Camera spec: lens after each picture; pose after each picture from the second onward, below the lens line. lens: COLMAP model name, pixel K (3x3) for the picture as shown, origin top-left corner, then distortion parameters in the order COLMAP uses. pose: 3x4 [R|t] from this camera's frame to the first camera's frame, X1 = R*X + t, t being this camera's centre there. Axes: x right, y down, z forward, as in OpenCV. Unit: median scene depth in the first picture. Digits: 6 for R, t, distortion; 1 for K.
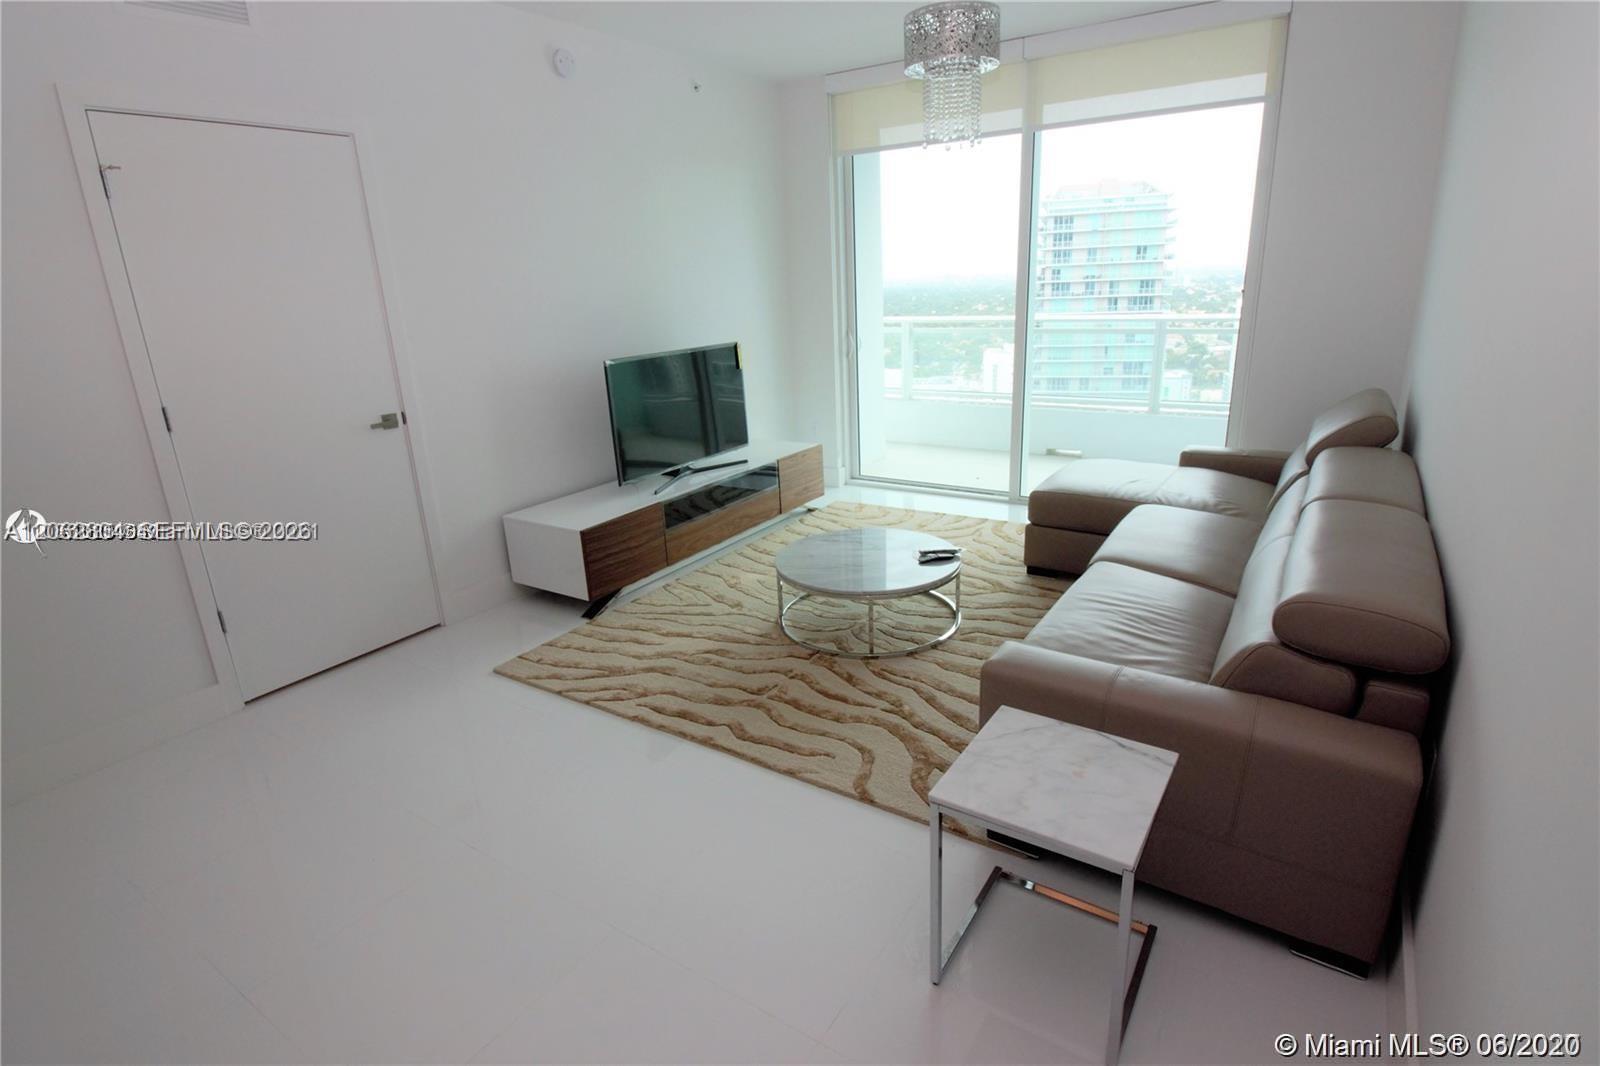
lens RADIAL K [[795.0, 0, 812.0], [0, 795.0, 521.3], [0, 0, 1]] dist [0.007466, -0.008070]
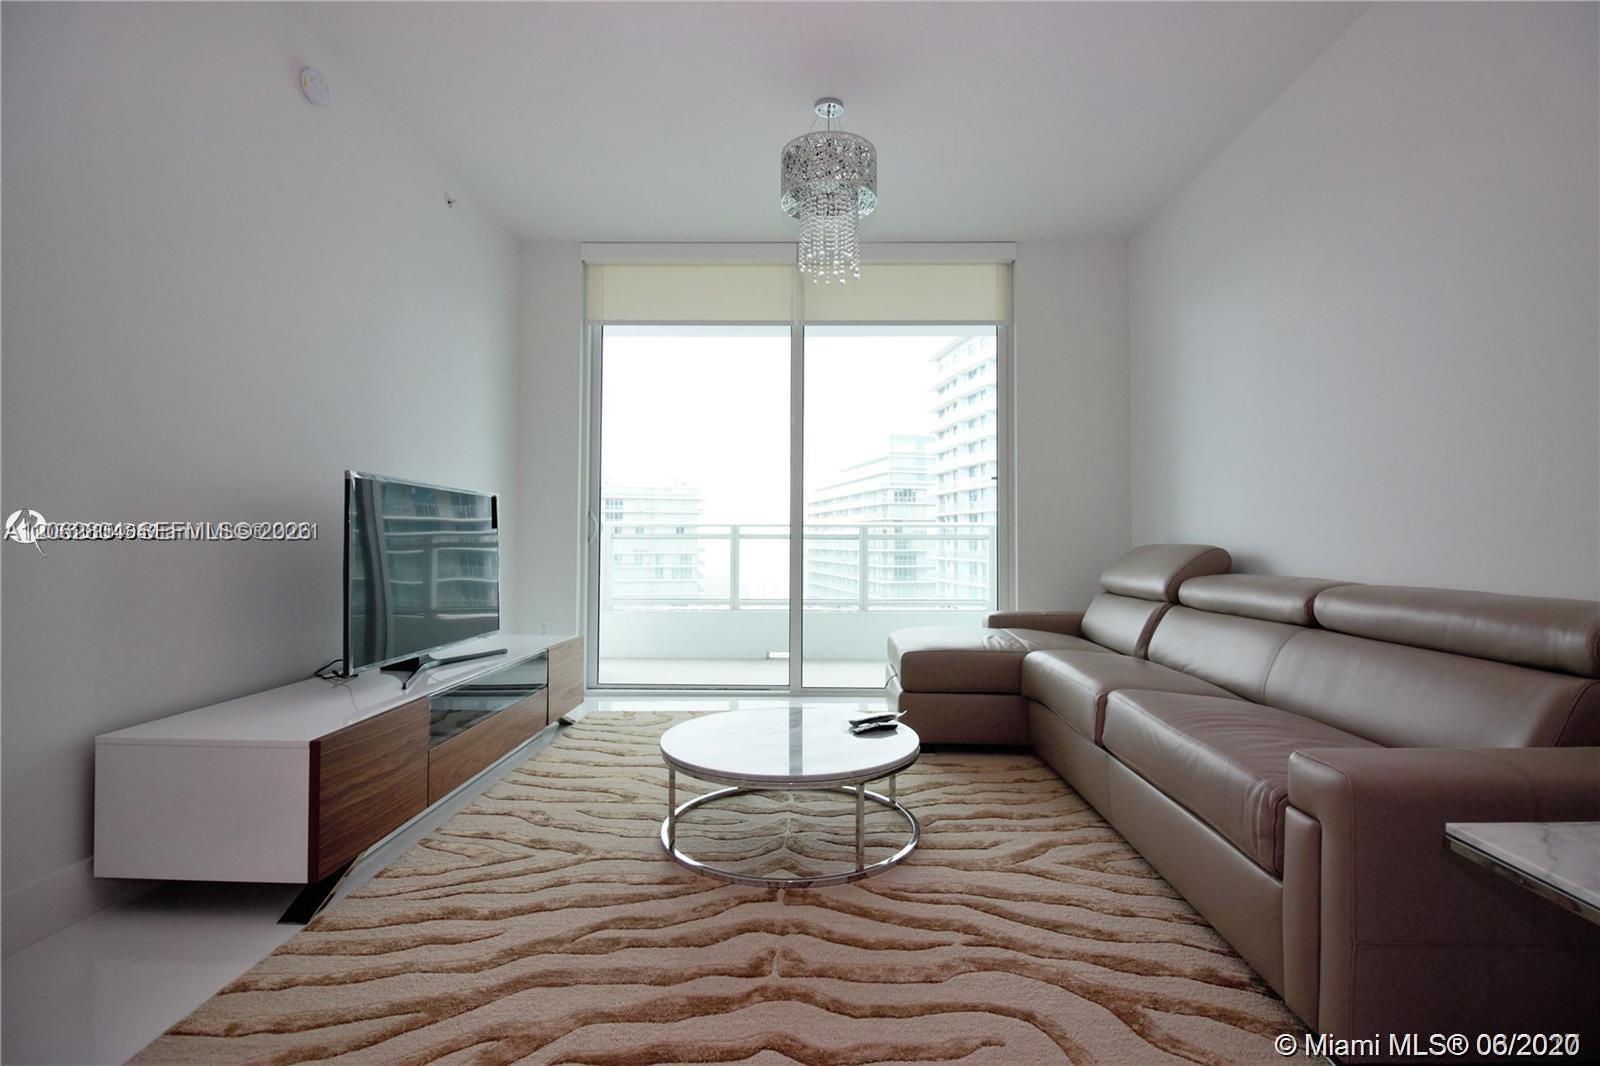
lens RADIAL K [[742.9, 0, 811.3], [0, 742.9, 521.6], [0, 0, 1]] dist [-0.009794, -0.006211]
pose [[0.848386, 0.055976, 0.526410, -0.247902], [0.121076, 0.947518, -0.295887, 0.053975], [-0.515346, 0.314763, 0.797084, 0.344723]]
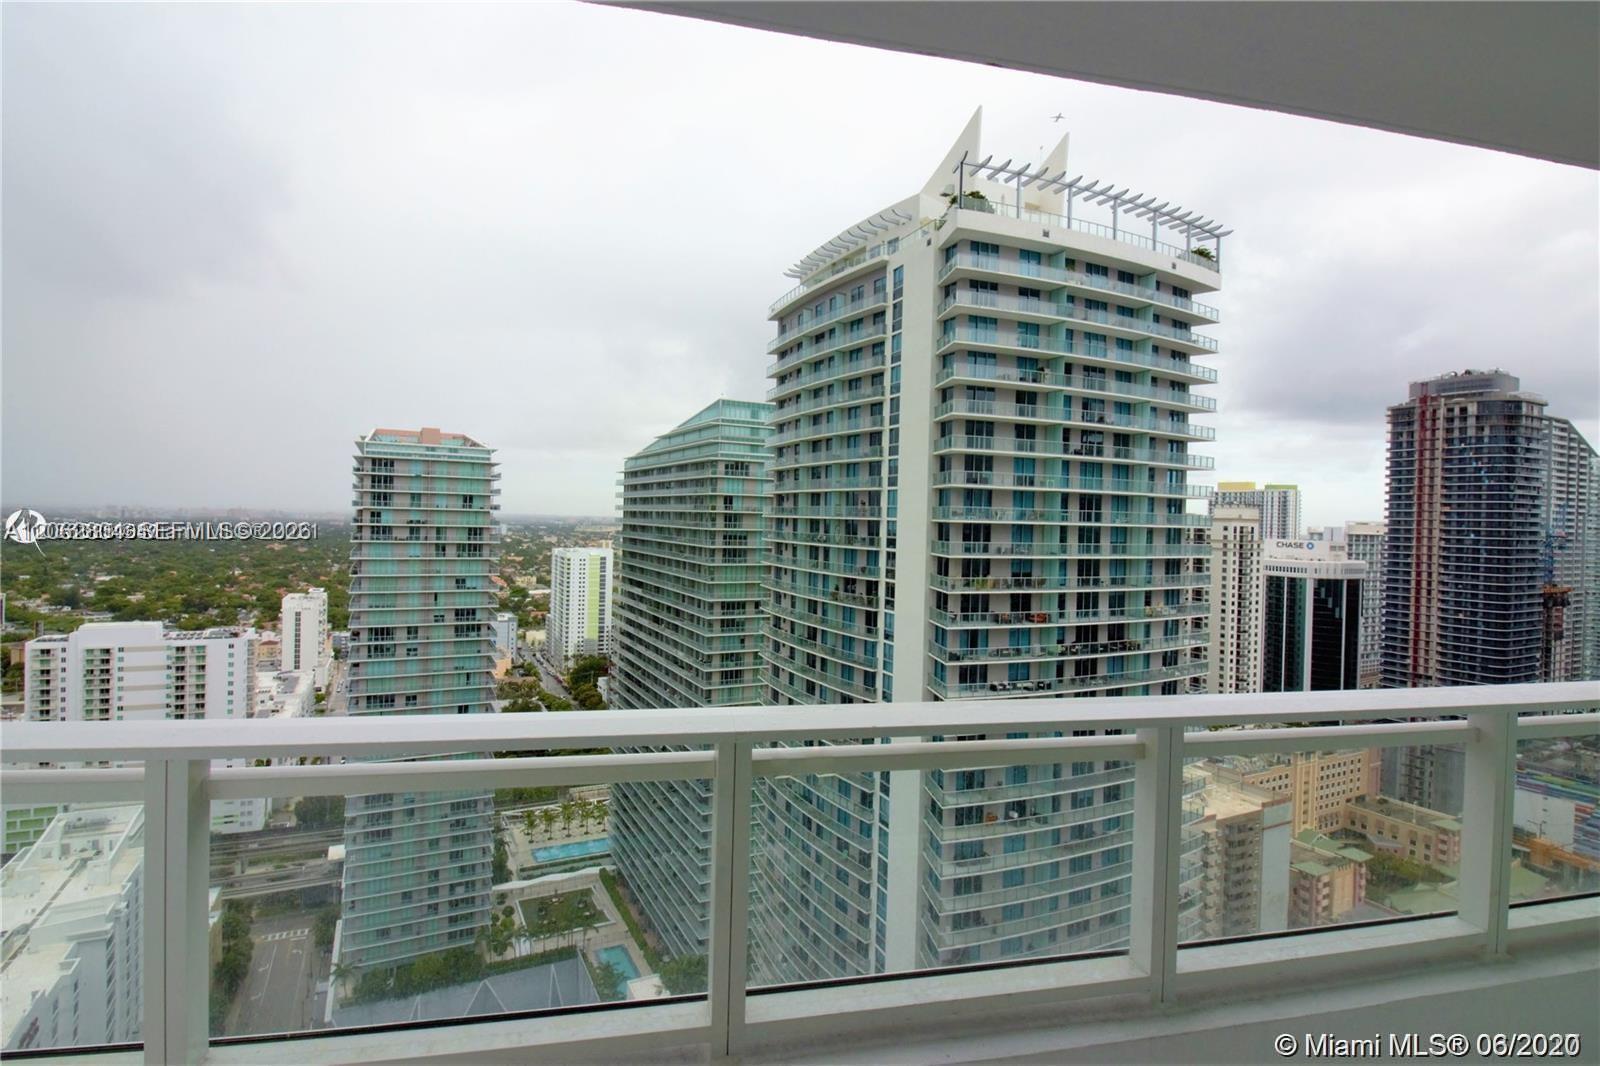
lens RADIAL K [[803.2, 0, 819.5], [0, 803.2, 521.5], [0, 0, 1]] dist [-0.004373, -0.010512]
pose [[0.698635, 0.054993, 0.713362, 0.131169], [0.159984, 0.959789, -0.230672, -0.398698], [-0.697362, 0.275282, 0.661744, 1.249832]]
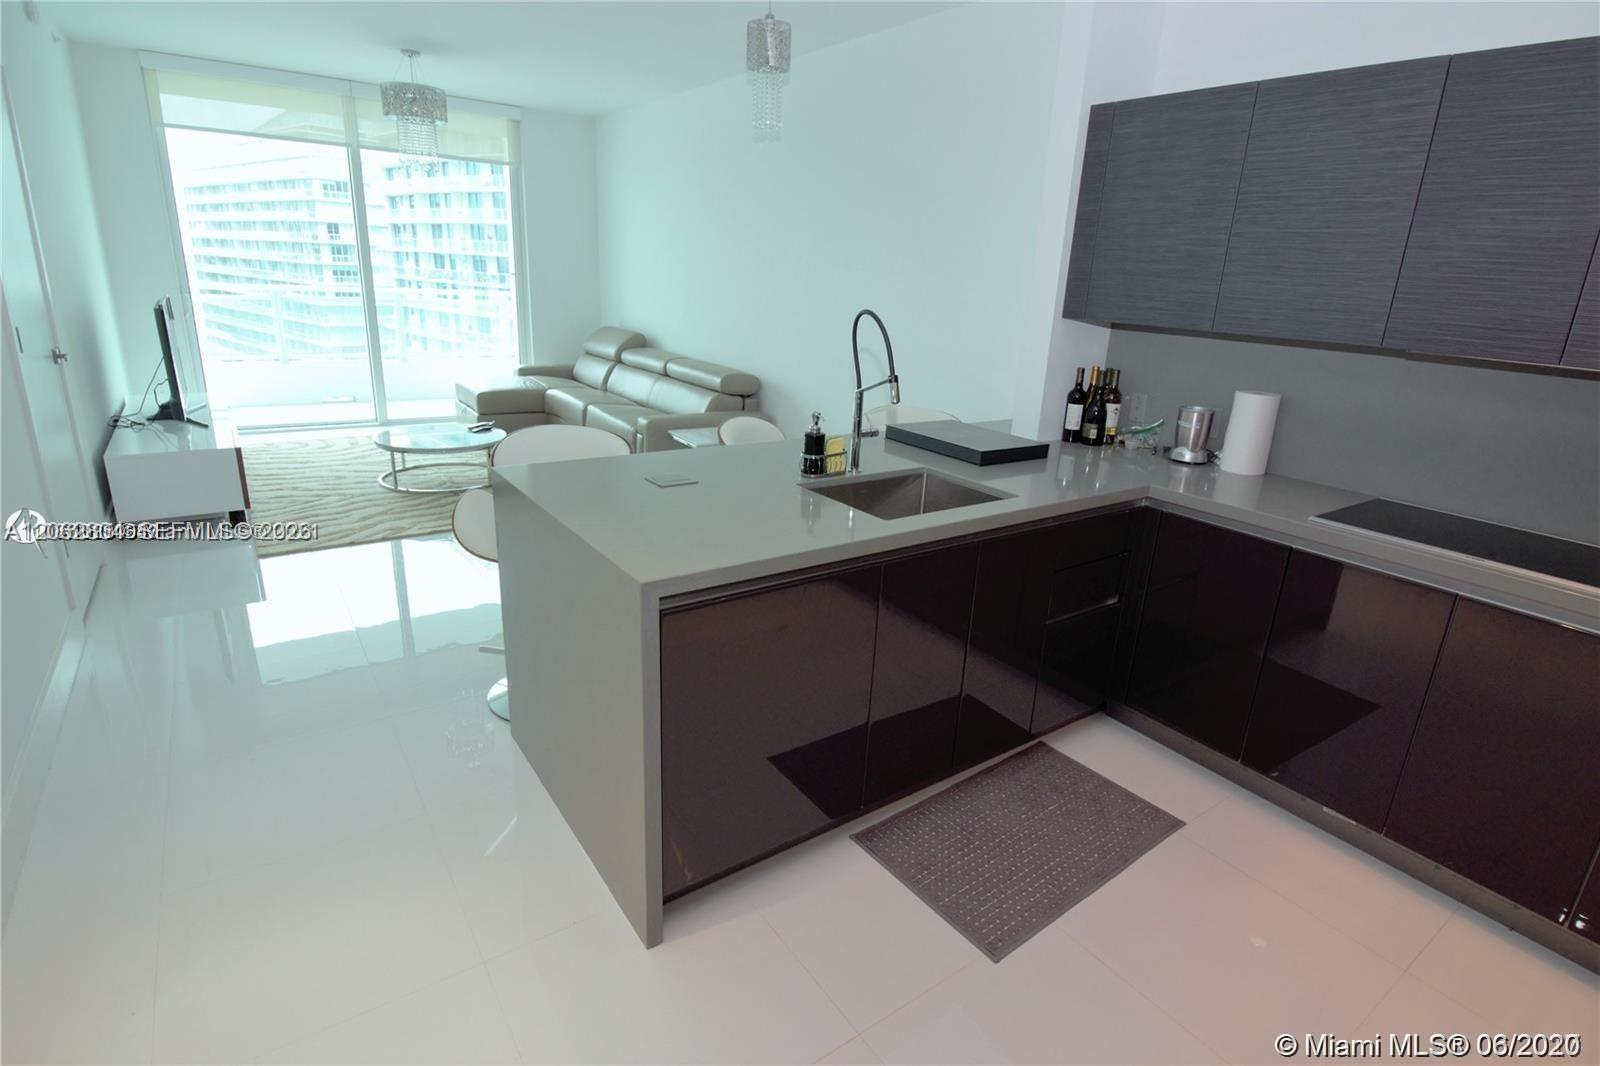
lens RADIAL K [[795.0, 0, 800.0], [0, 795.0, 522.2], [0, 0, 1]] dist [0.007466, -0.008070]
pose [[0.375605, -0.221715, 0.899869, -0.950163], [0.212134, 0.965753, 0.149403, 0.107464], [-0.902175, 0.134776, 0.409774, -0.190250]]
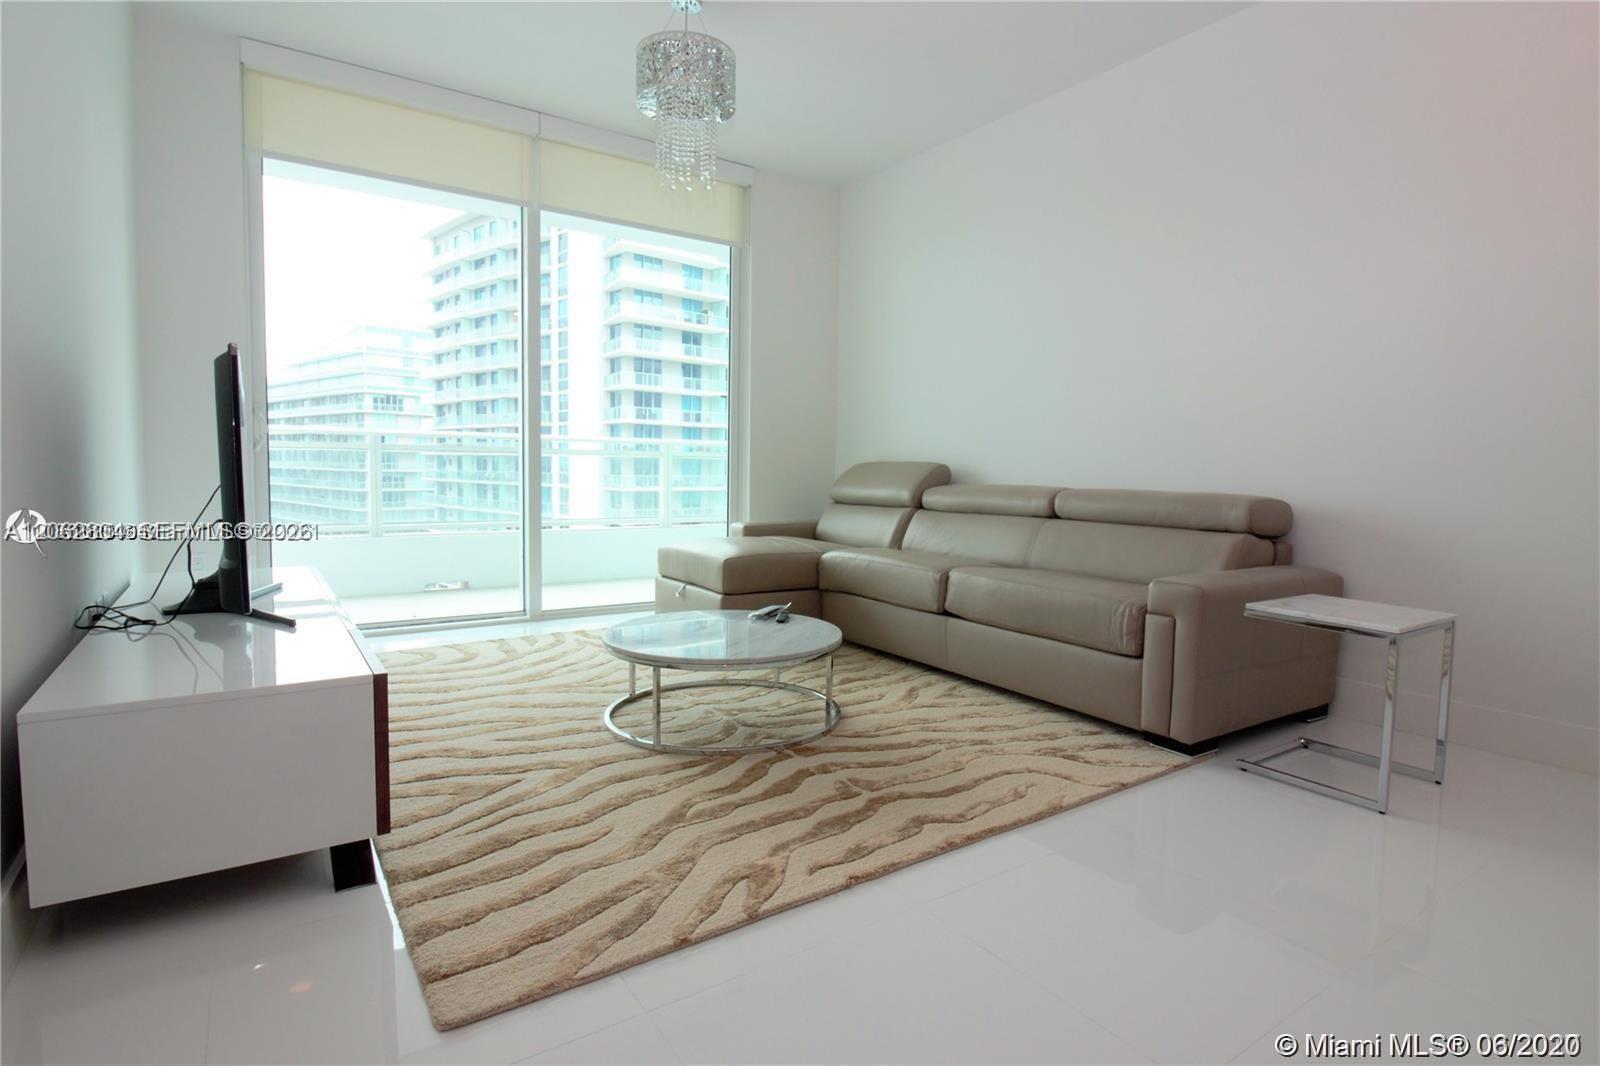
lens RADIAL K [[808.9, 0, 815.5], [0, 808.9, 526.1], [0, 0, 1]] dist [-0.006177, -0.006630]
pose [[0.383699, -0.021041, 0.923218, -0.554804], [0.241841, 0.967138, -0.078470, 0.024960], [-0.891228, 0.253381, 0.376179, 0.522991]]
